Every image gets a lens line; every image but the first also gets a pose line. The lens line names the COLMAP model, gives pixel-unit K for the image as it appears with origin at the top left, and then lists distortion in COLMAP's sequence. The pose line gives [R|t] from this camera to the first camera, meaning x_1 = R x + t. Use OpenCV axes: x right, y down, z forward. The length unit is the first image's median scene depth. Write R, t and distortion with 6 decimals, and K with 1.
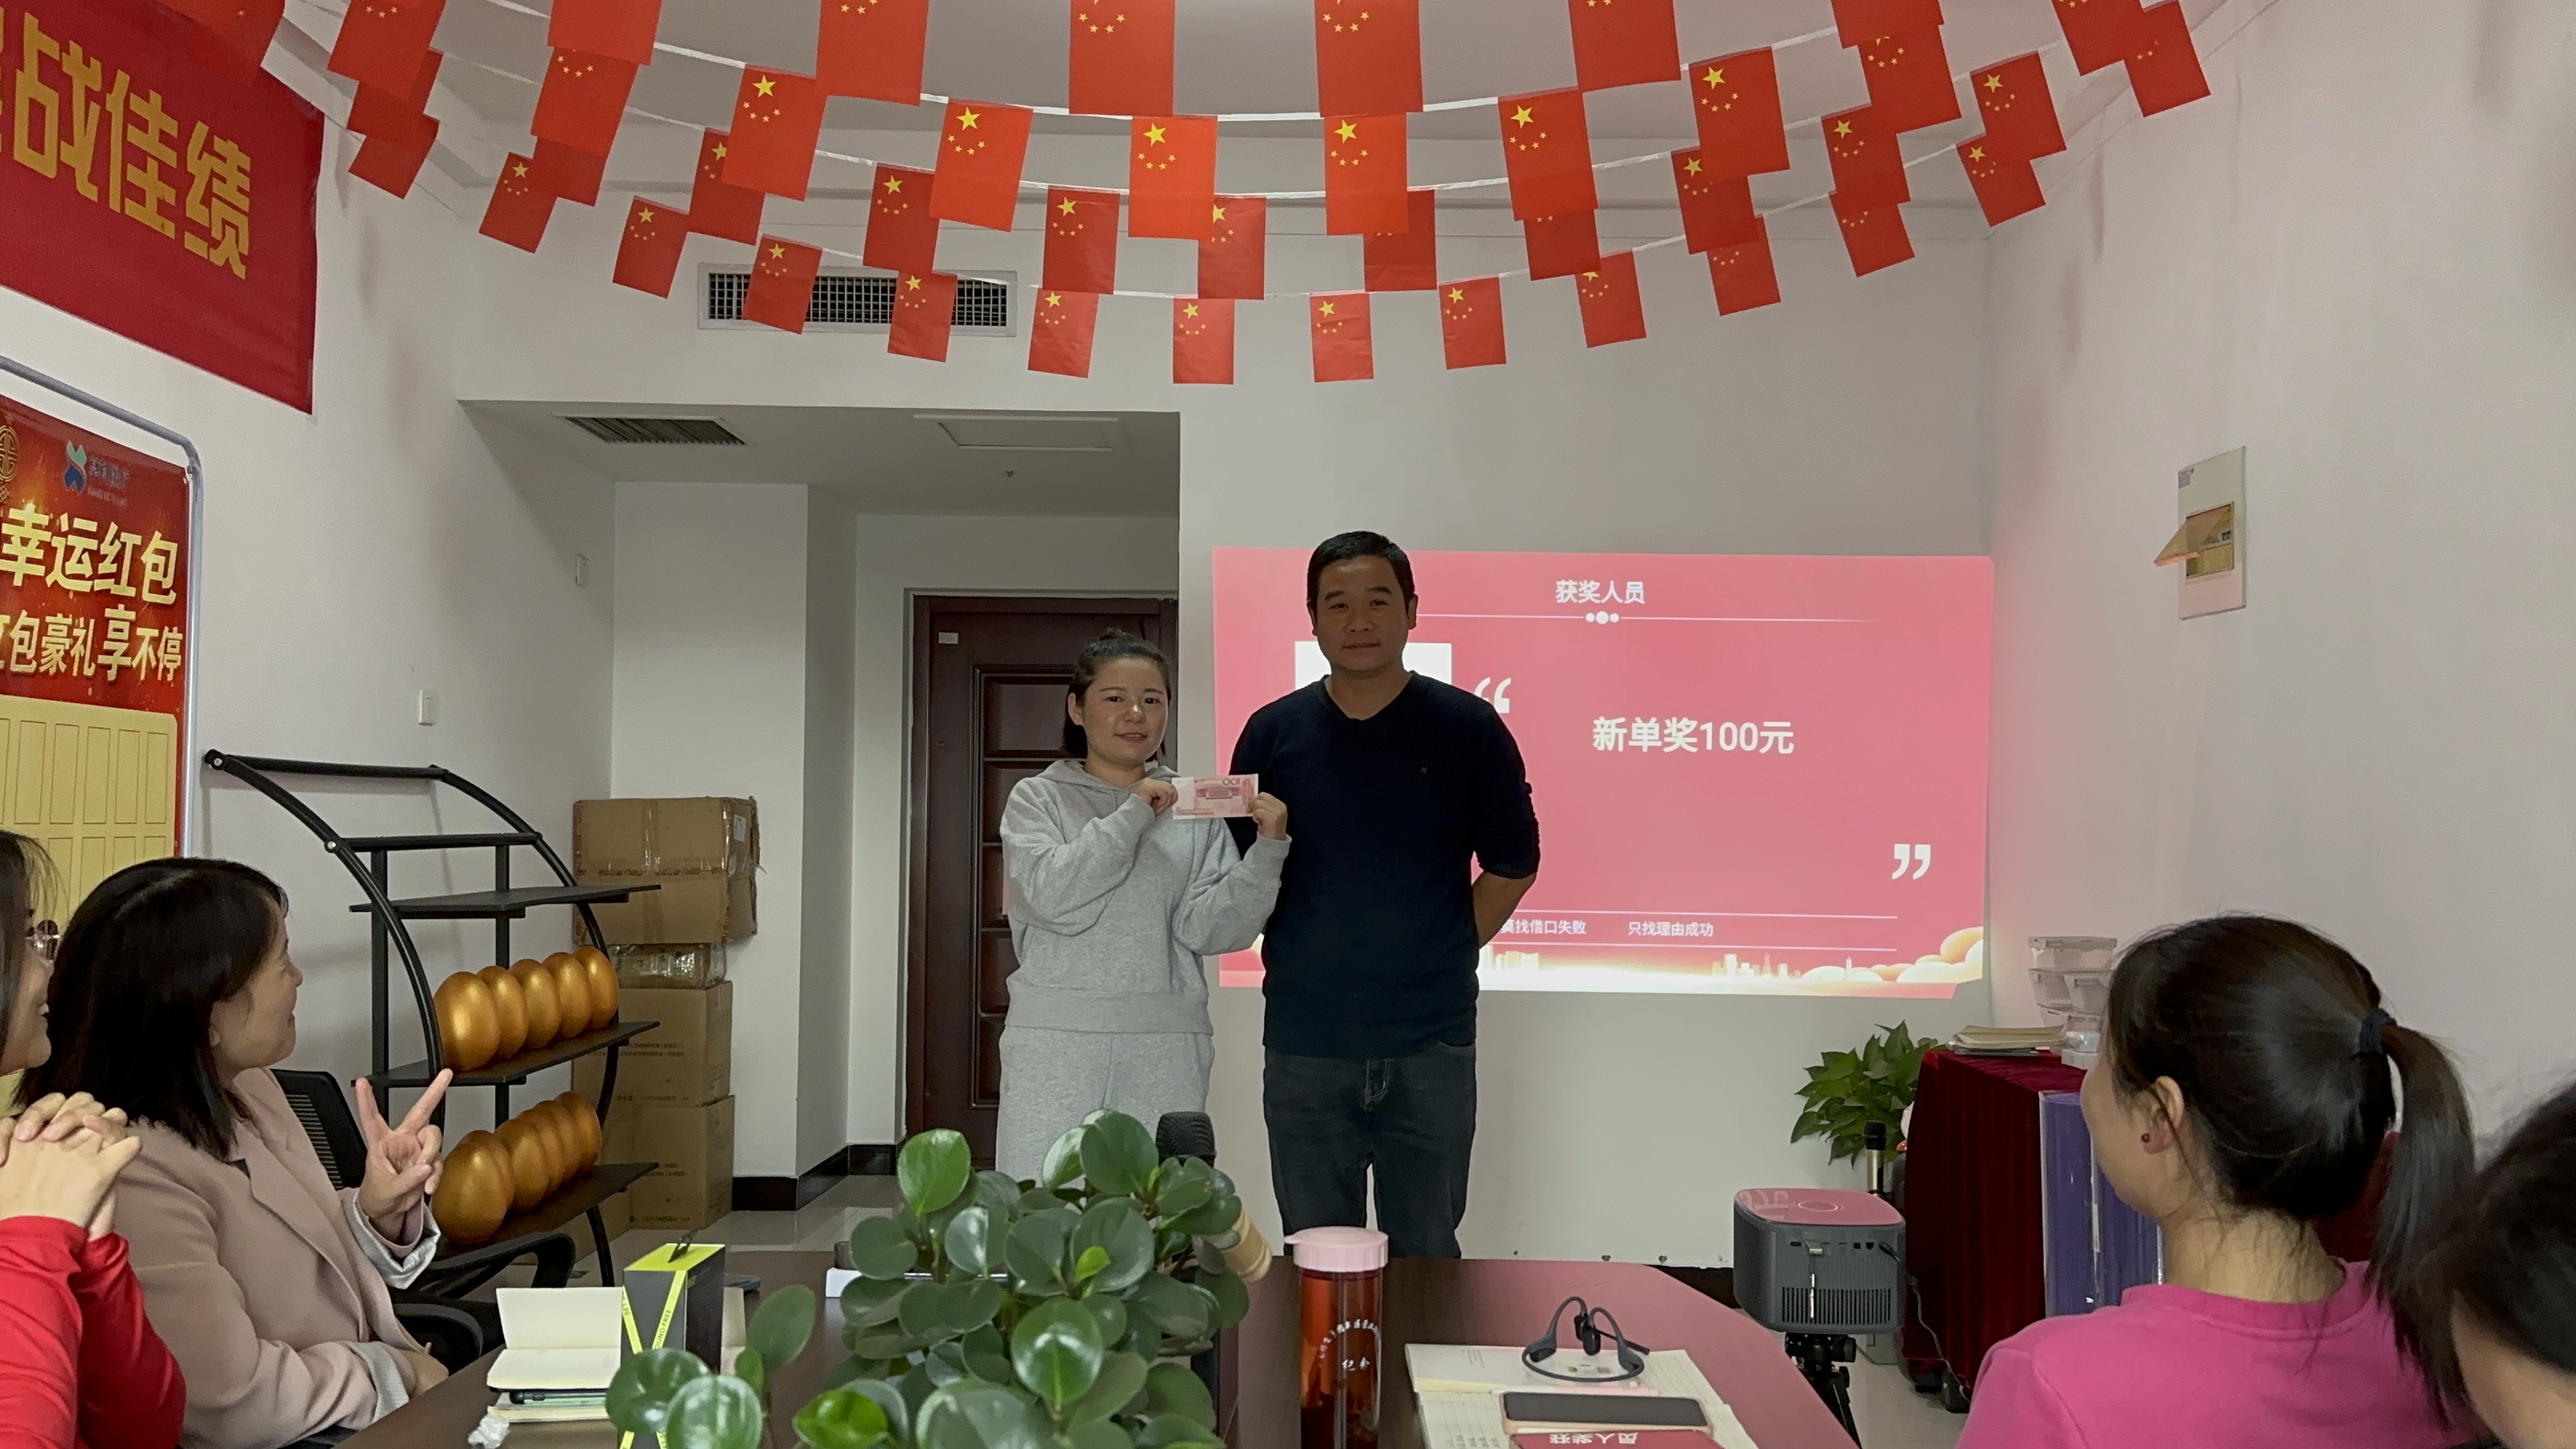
lens RADIAL K [[2223.4, 0, 1282.3], [0, 2223.4, 735.8], [0, 0, 1]] dist [0.131668, -0.214071]
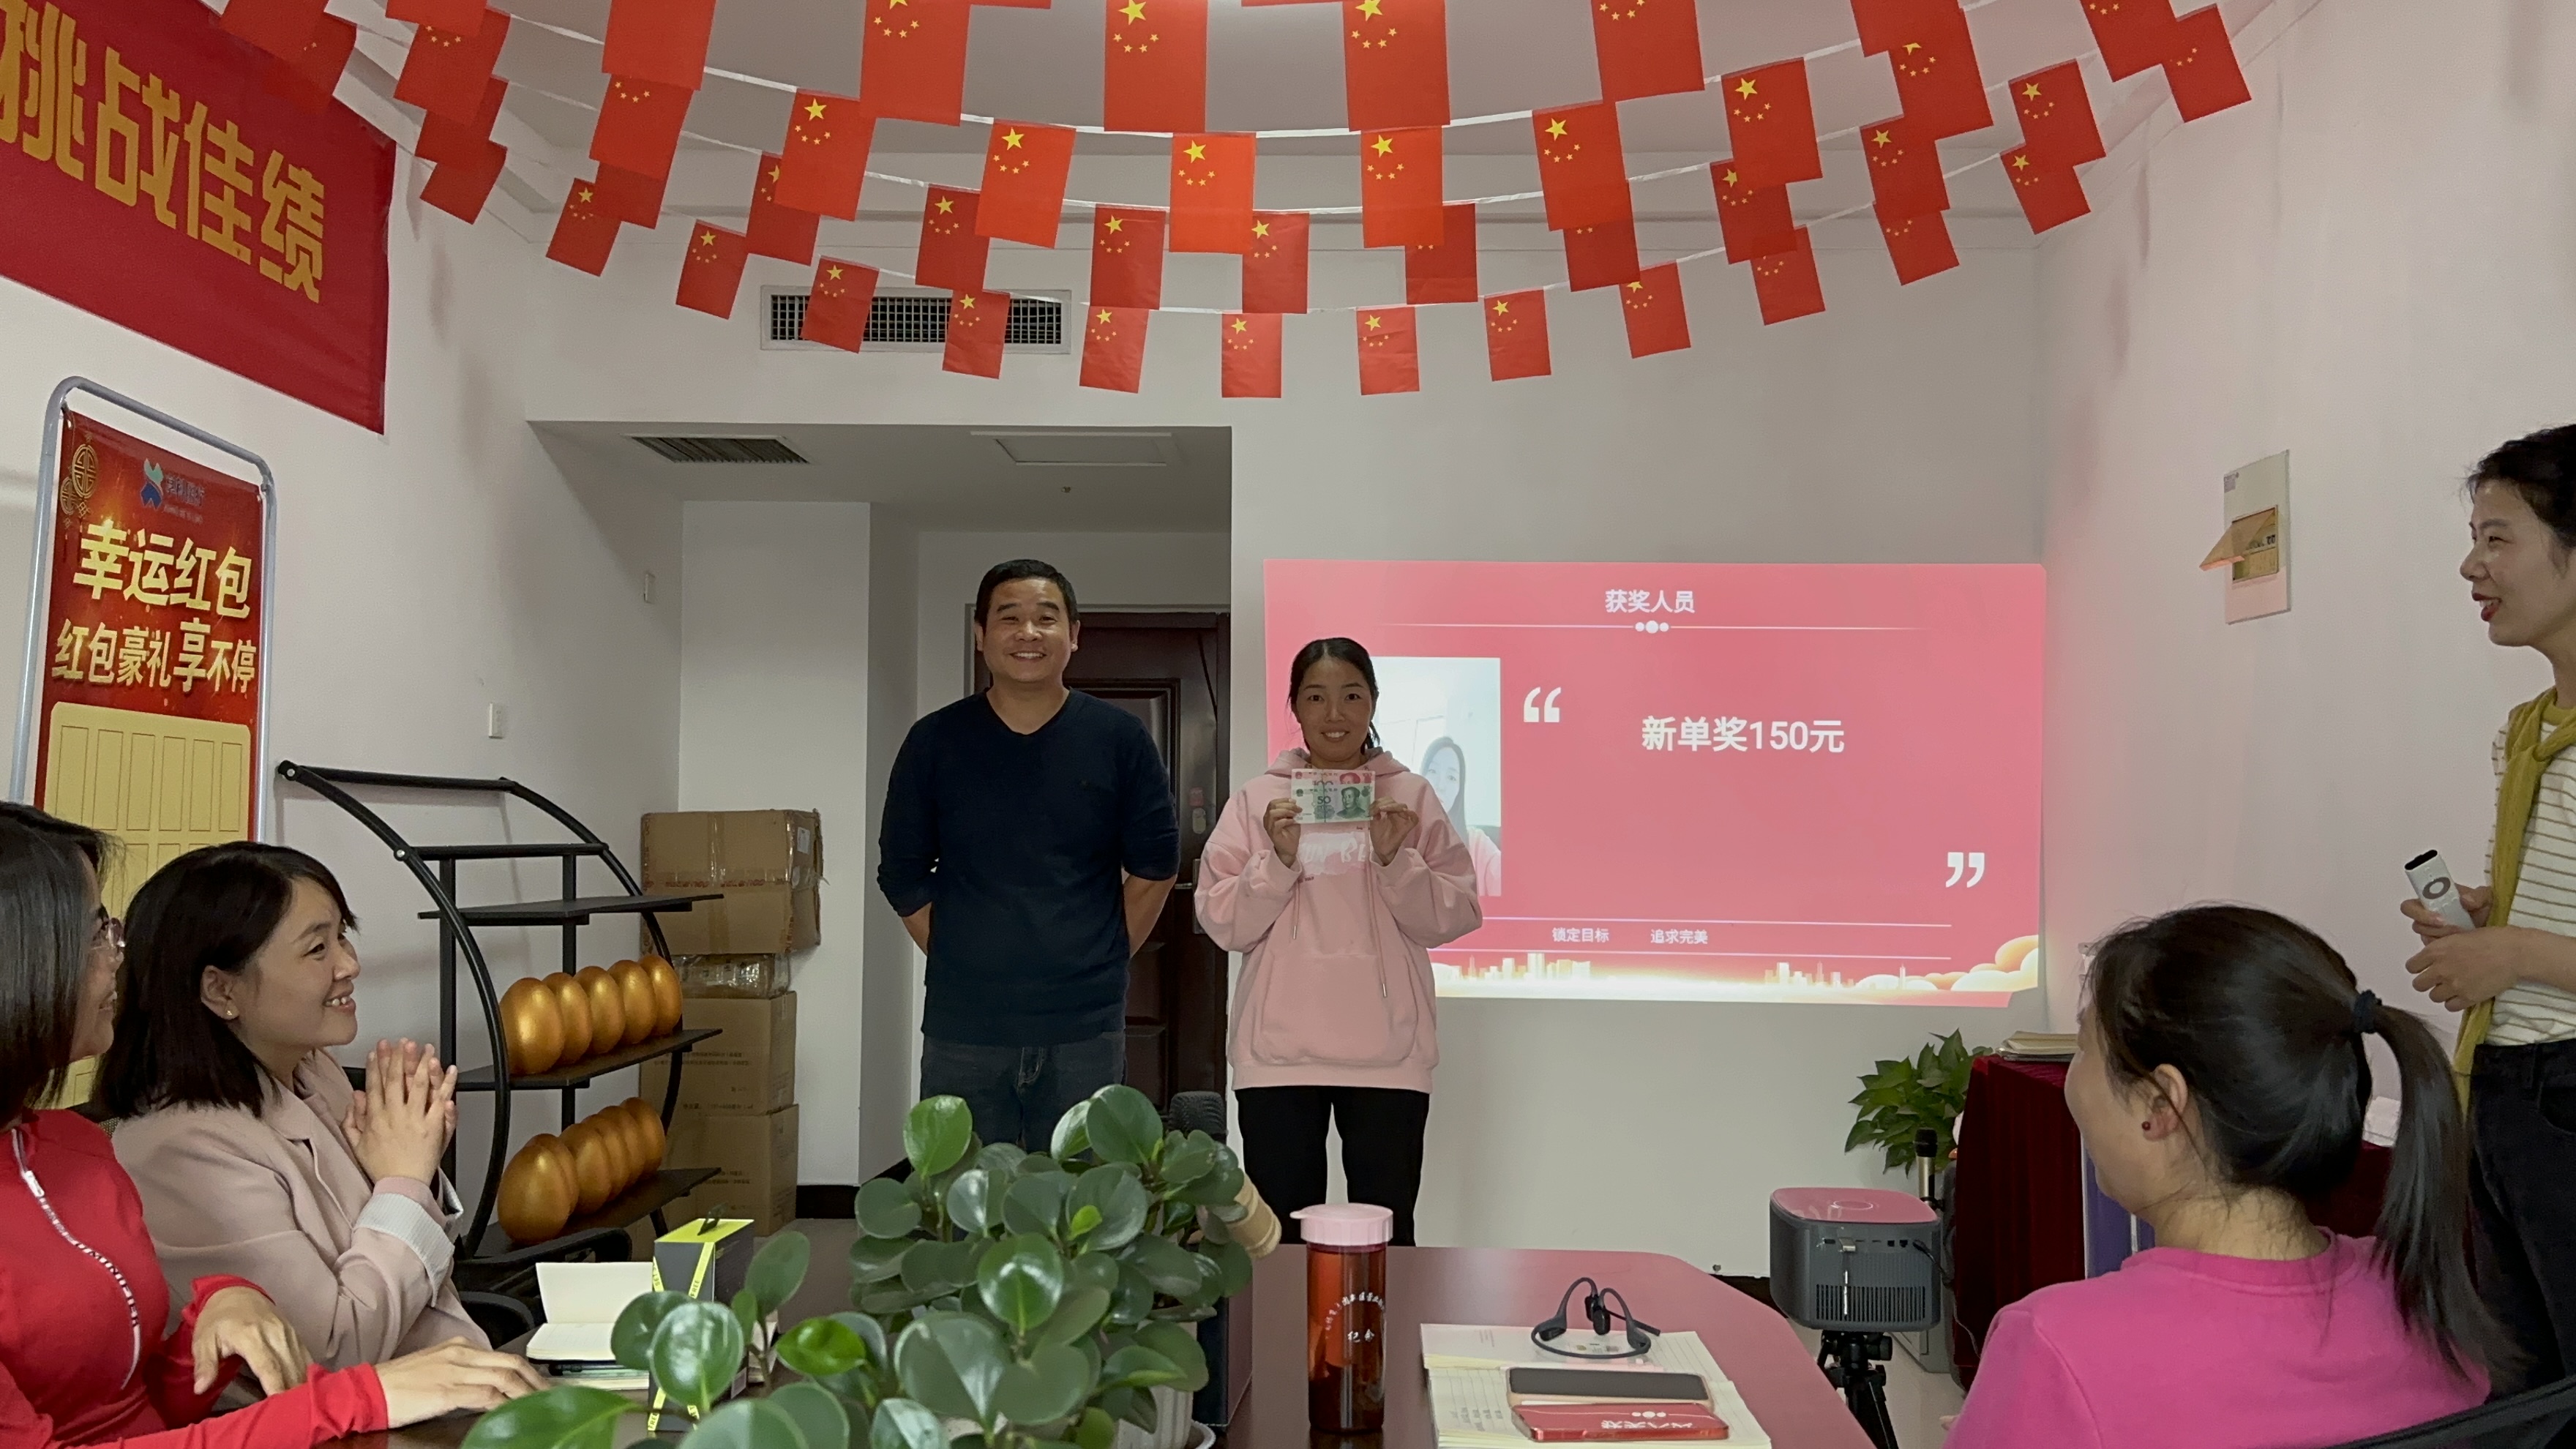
lens RADIAL K [[2220.9, 0, 1288.0], [0, 2220.9, 724.5], [0, 0, 1]] dist [0.159251, -0.293910]
pose [[0.999550, -0.003940, -0.029723, 0.012628], [0.003530, 0.999898, -0.013840, 0.005813], [0.029775, 0.013729, 0.999462, -0.012787]]
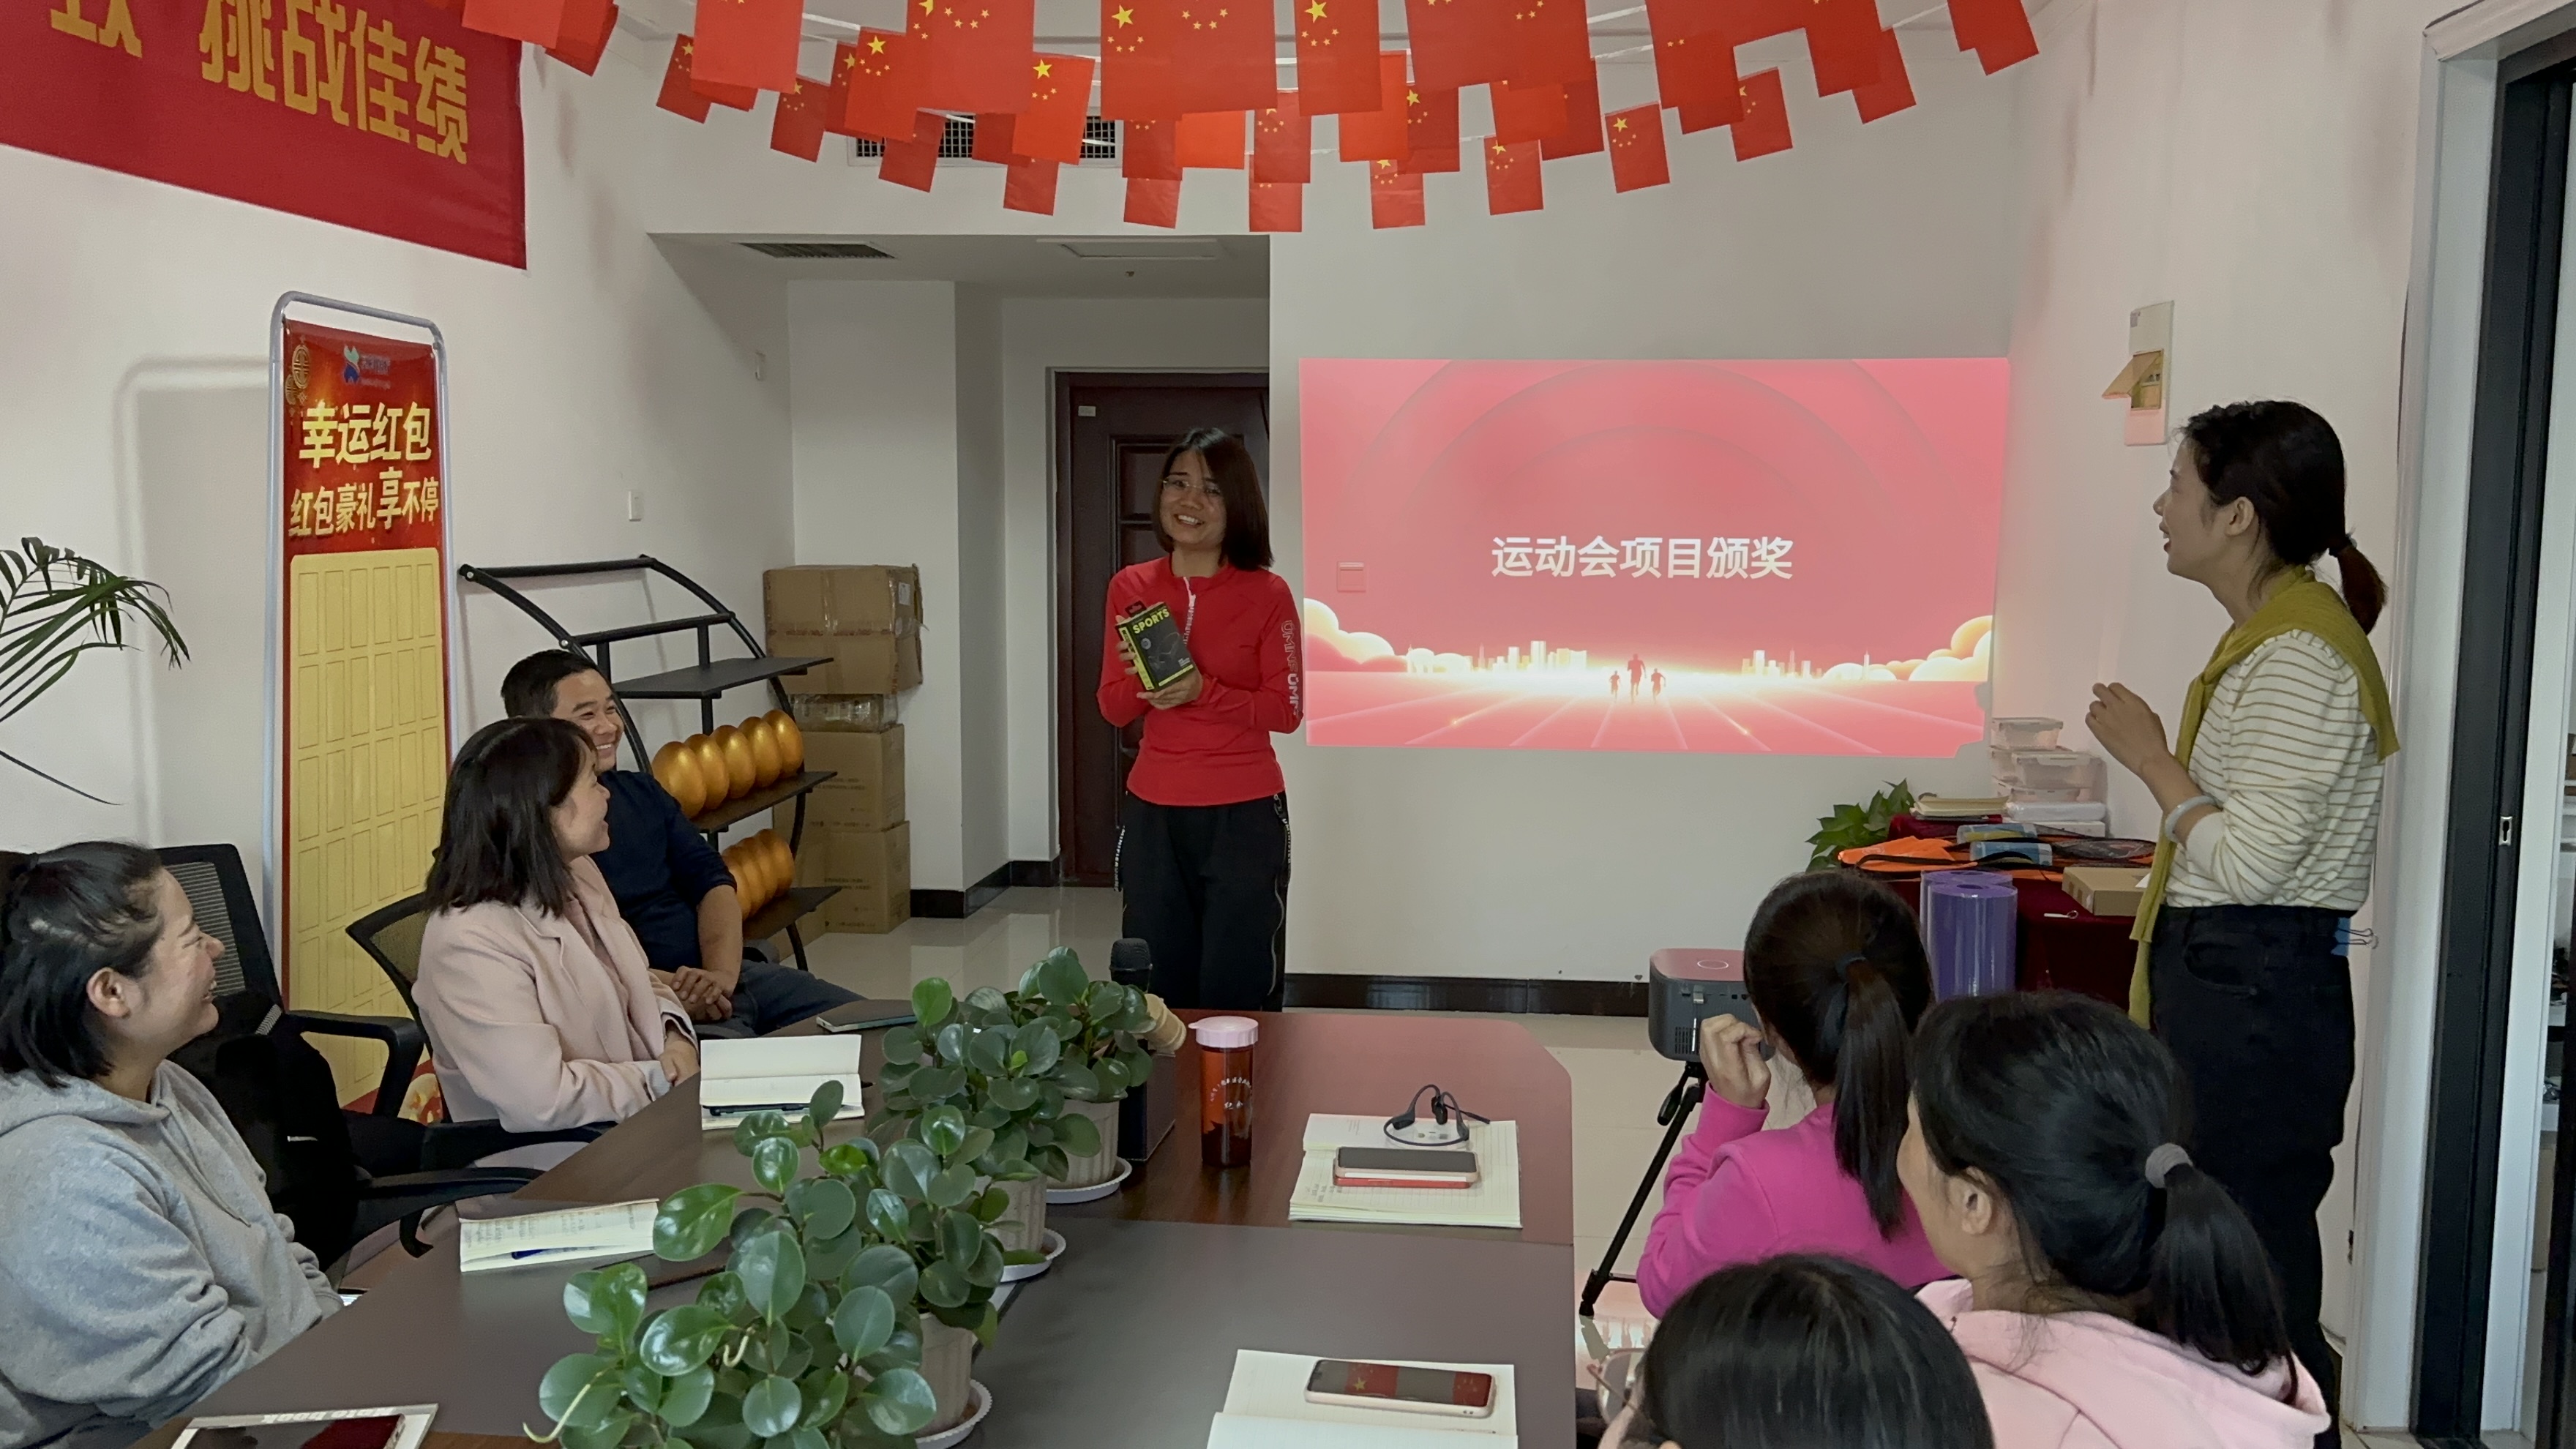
lens RADIAL K [[2222.8, 0, 1282.2], [0, 2222.8, 729.3], [0, 0, 1]] dist [0.186351, -0.405826]
pose [[0.996173, 0.005288, -0.087247, 0.080584], [0.006949, 0.990217, 0.139365, -0.076844], [0.087131, -0.139437, 0.986390, -0.193621]]
